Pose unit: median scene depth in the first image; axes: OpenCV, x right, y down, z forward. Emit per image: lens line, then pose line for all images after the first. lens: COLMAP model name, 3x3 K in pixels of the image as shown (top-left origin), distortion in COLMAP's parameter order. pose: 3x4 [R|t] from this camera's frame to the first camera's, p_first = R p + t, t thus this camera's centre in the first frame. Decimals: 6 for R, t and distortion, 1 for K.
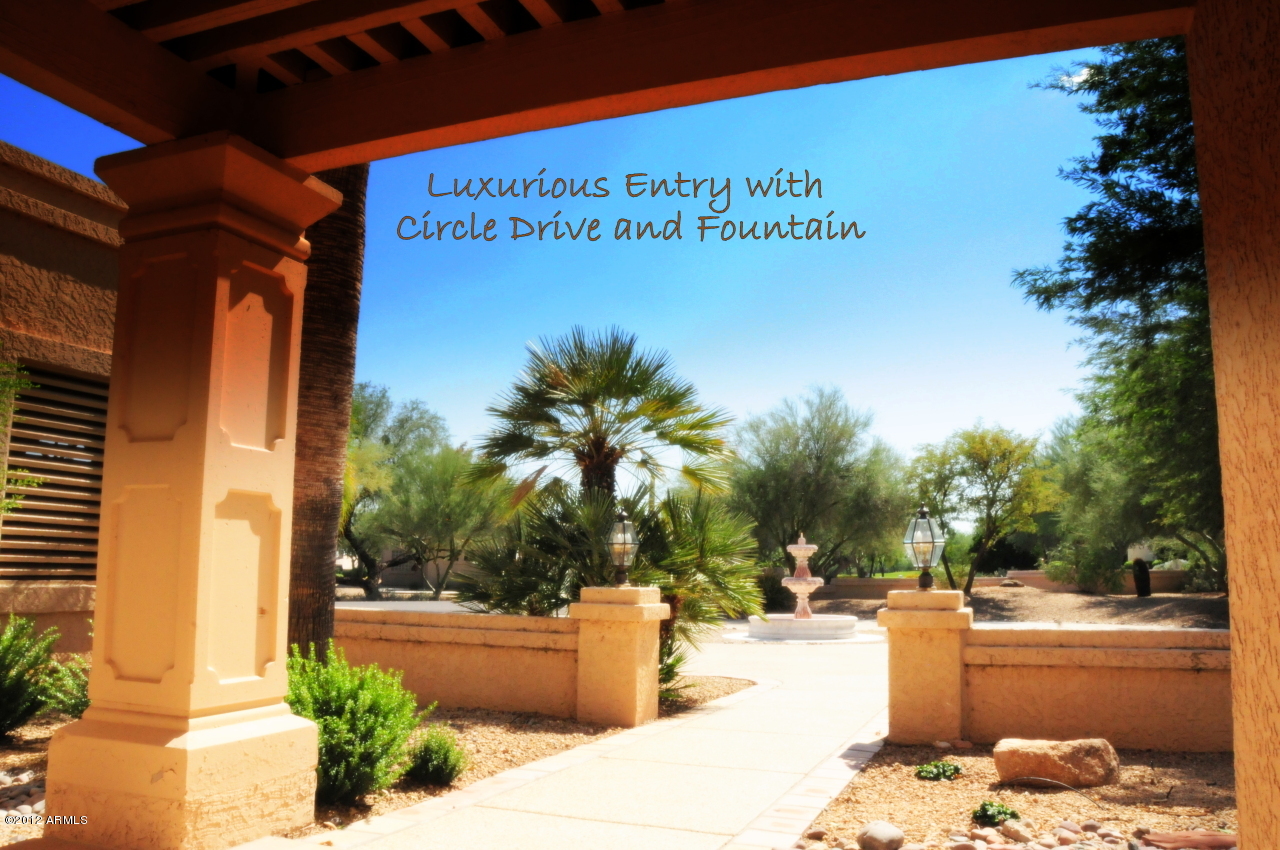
lens RADIAL K [[1011.9, 0, 649.3], [0, 1011.9, 421.5], [0, 0, 1]] dist [-0.158909, 0.105958]
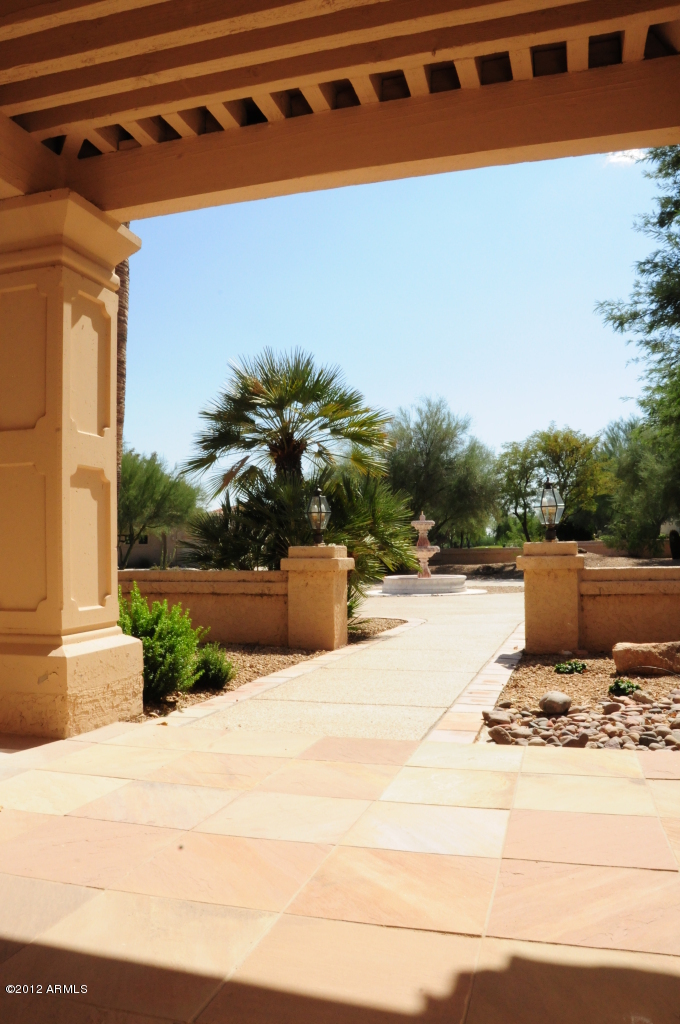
lens RADIAL K [[825.7, 0, 340.0], [0, 825.7, 512.0], [0, 0, 1]] dist [-0.132073, 0.060976]
pose [[0.996165, -0.022203, 0.084634, -0.102434], [0.013803, 0.995034, 0.098572, 0.017184], [-0.086403, -0.097026, 0.991524, -0.072169]]
